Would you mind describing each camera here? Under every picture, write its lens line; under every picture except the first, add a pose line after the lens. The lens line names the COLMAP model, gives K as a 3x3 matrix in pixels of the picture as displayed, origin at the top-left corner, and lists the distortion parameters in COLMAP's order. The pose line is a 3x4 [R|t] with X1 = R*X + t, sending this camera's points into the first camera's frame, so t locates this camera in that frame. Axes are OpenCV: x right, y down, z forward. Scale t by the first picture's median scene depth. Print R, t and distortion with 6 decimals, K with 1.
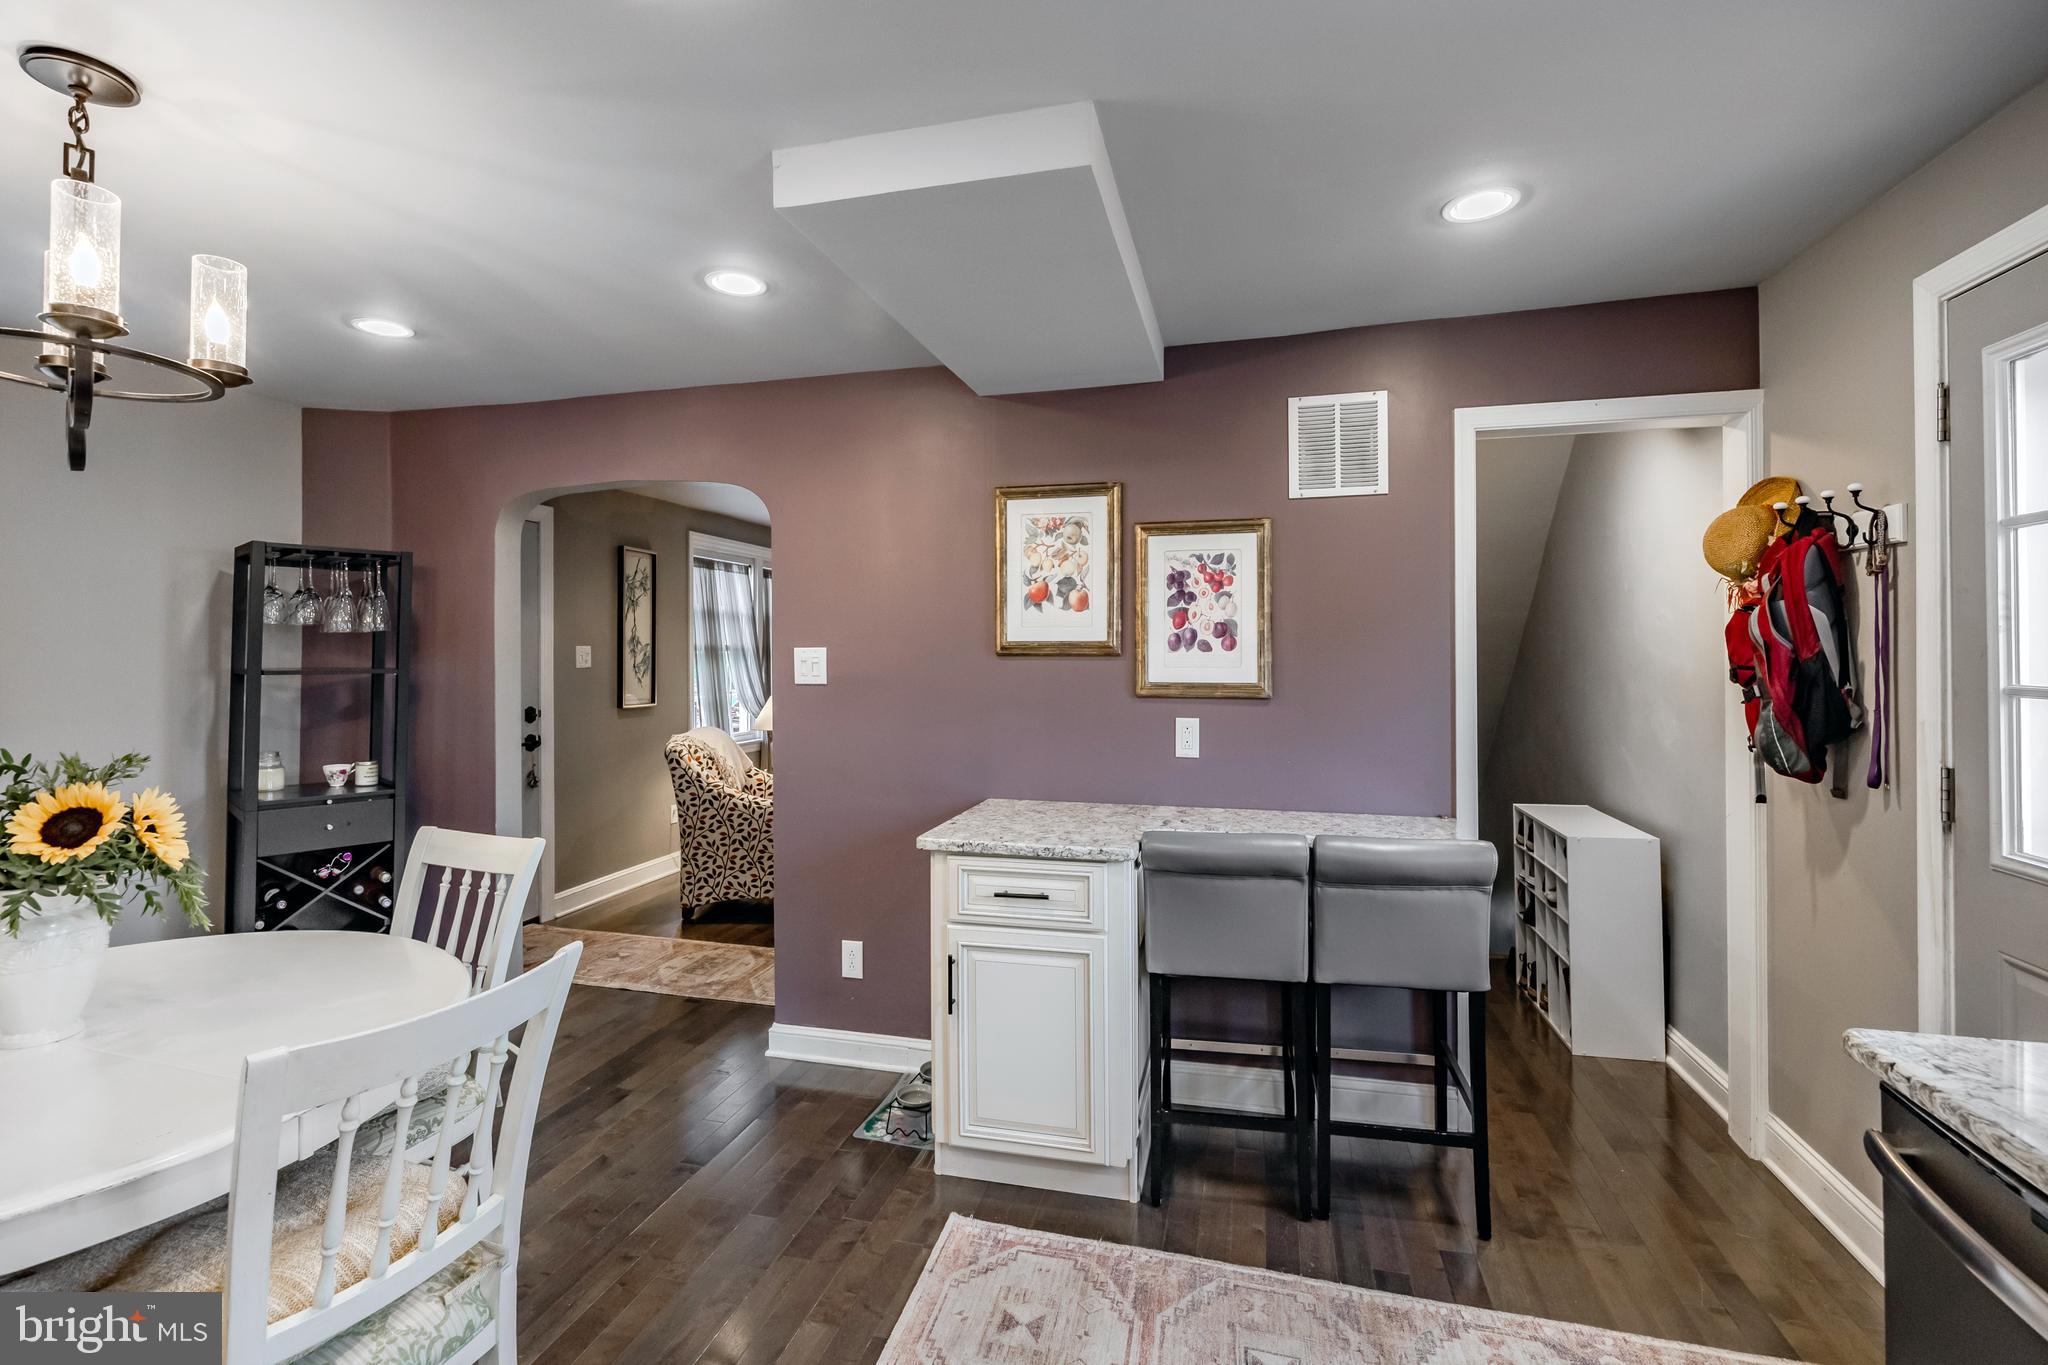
lens RADIAL K [[889.5, 0, 1045.5], [0, 889.5, 657.6], [0, 0, 1]] dist [-0.008618, 0.002048]
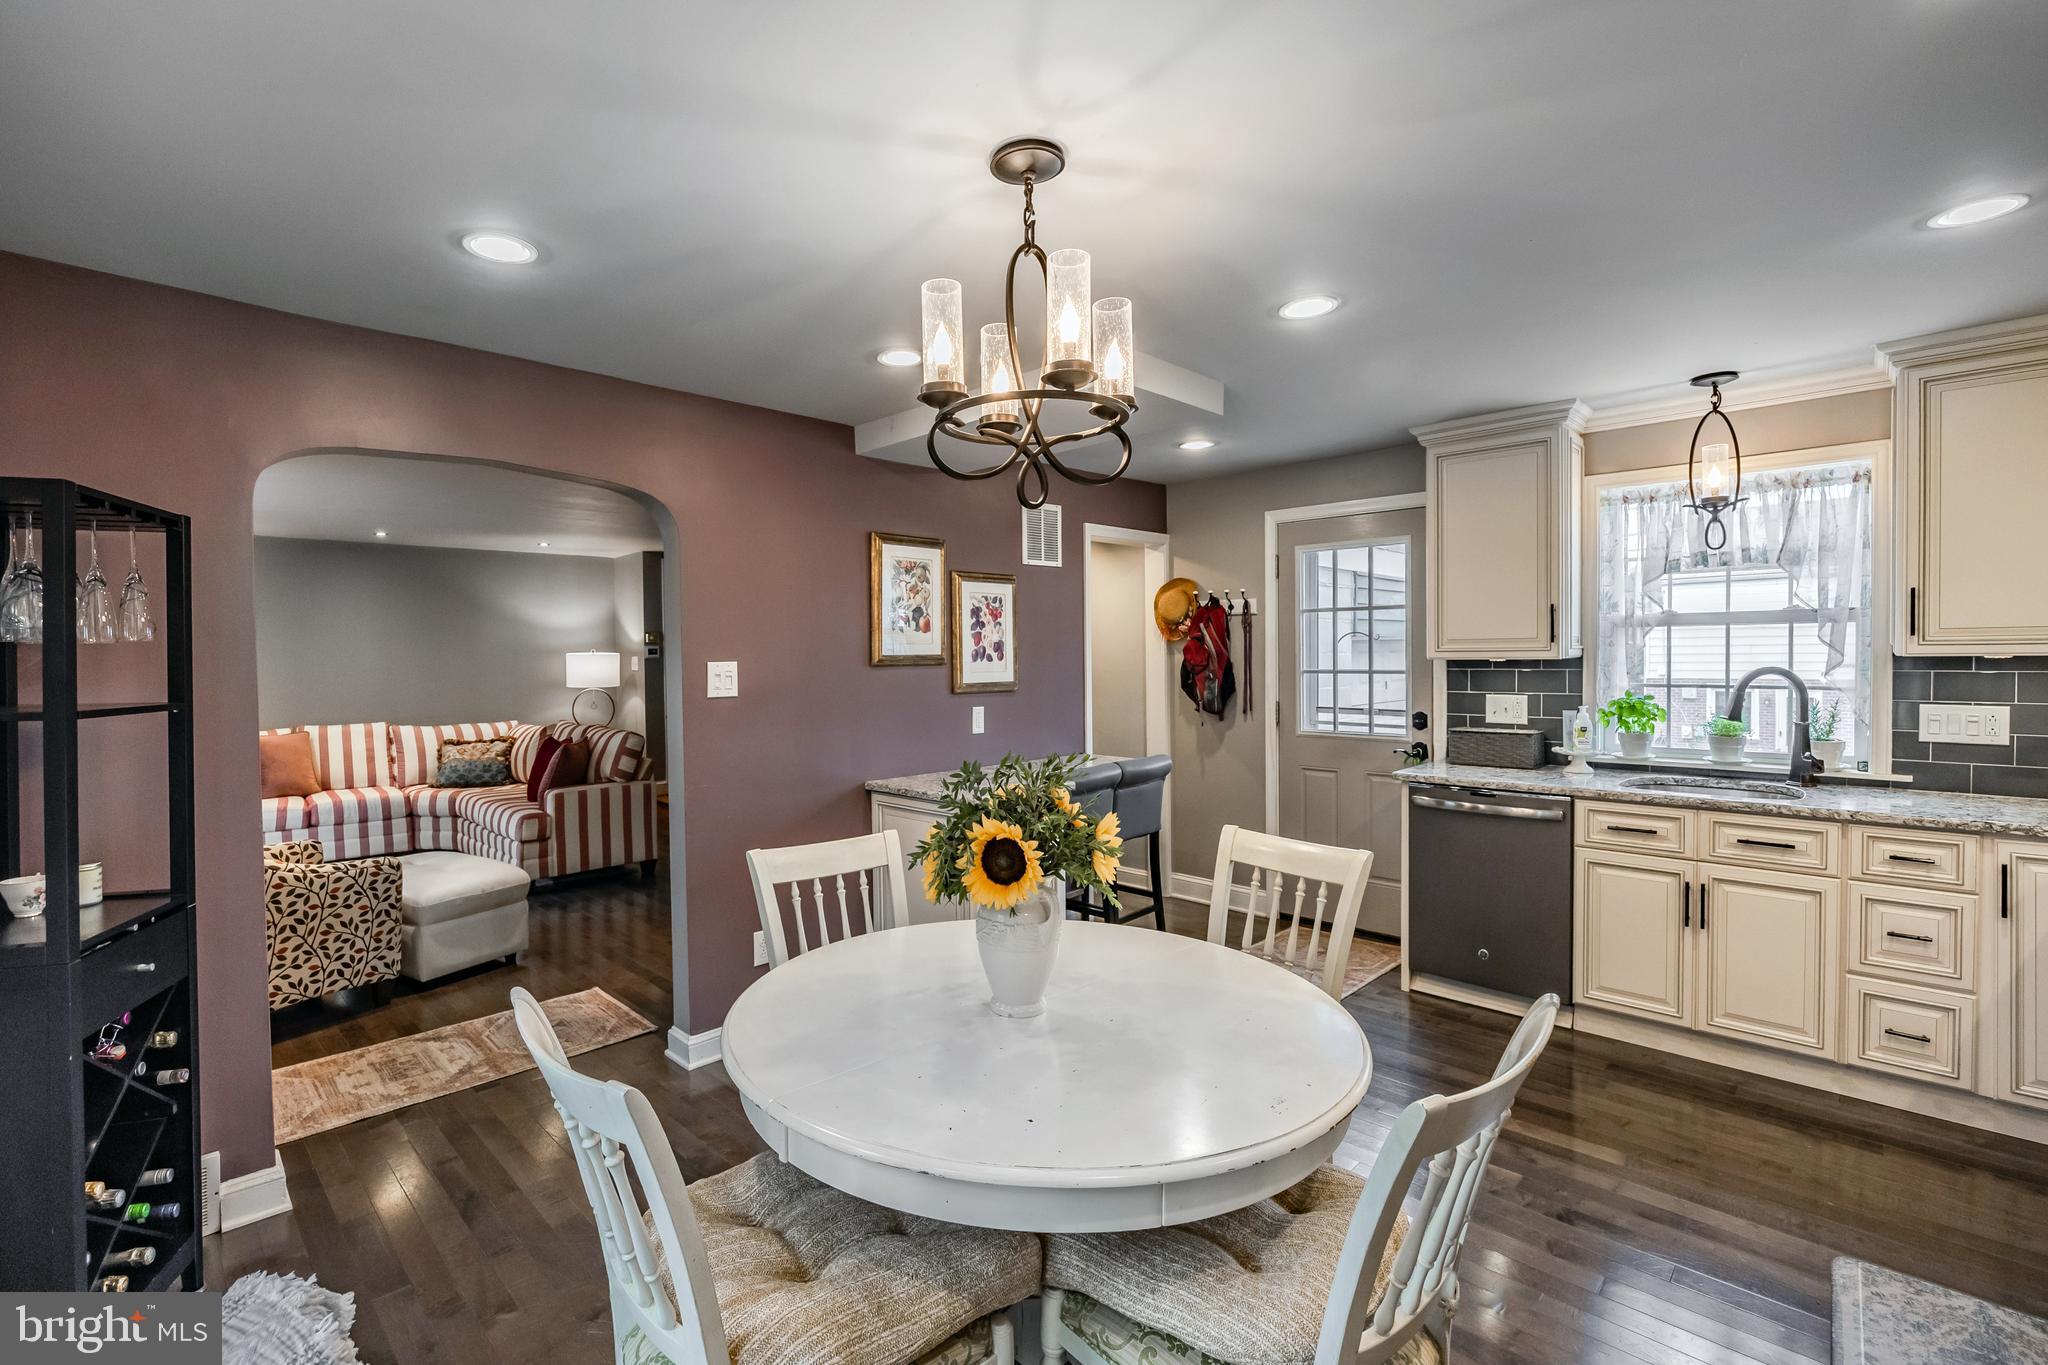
lens RADIAL K [[889.5, 0, 966.5], [0, 889.5, 683.4], [0, 0, 1]] dist [-0.008618, 0.002048]
pose [[0.541305, -0.031802, 0.840225, -1.092786], [0.015429, 0.999492, 0.027890, -0.012114], [-0.840685, -0.002133, 0.541521, 0.219515]]
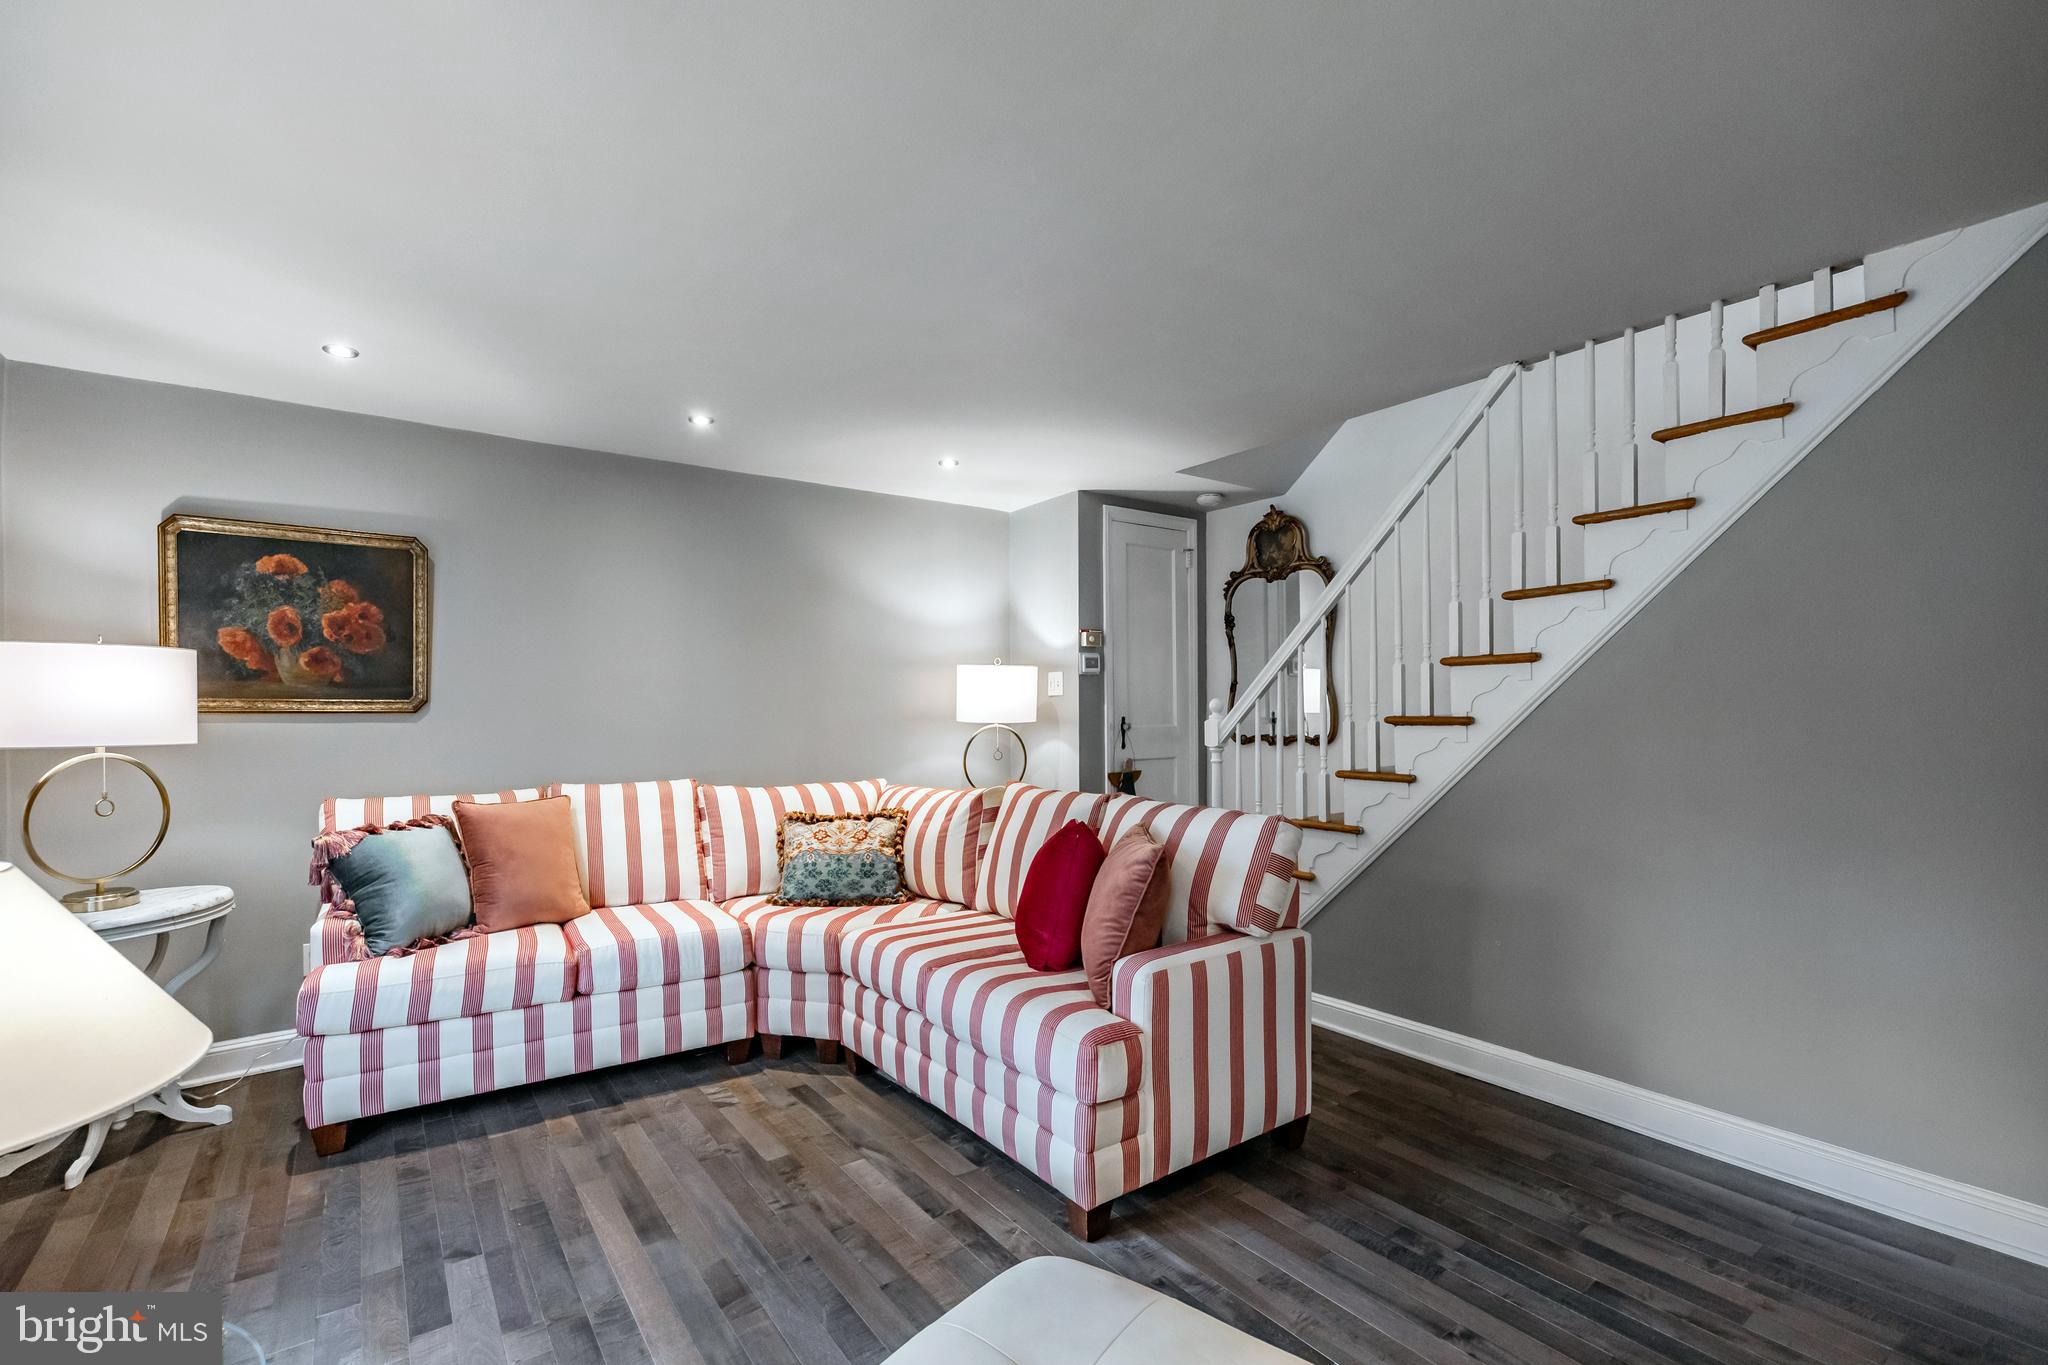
lens RADIAL K [[889.5, 0, 969.2], [0, 889.5, 711.3], [0, 0, 1]] dist [-0.008618, 0.002048]
pose [[0.675390, -0.003458, 0.737452, -0.605739], [0.009921, 0.999941, -0.004397, 0.047053], [-0.737394, 0.010287, 0.675385, 1.706348]]
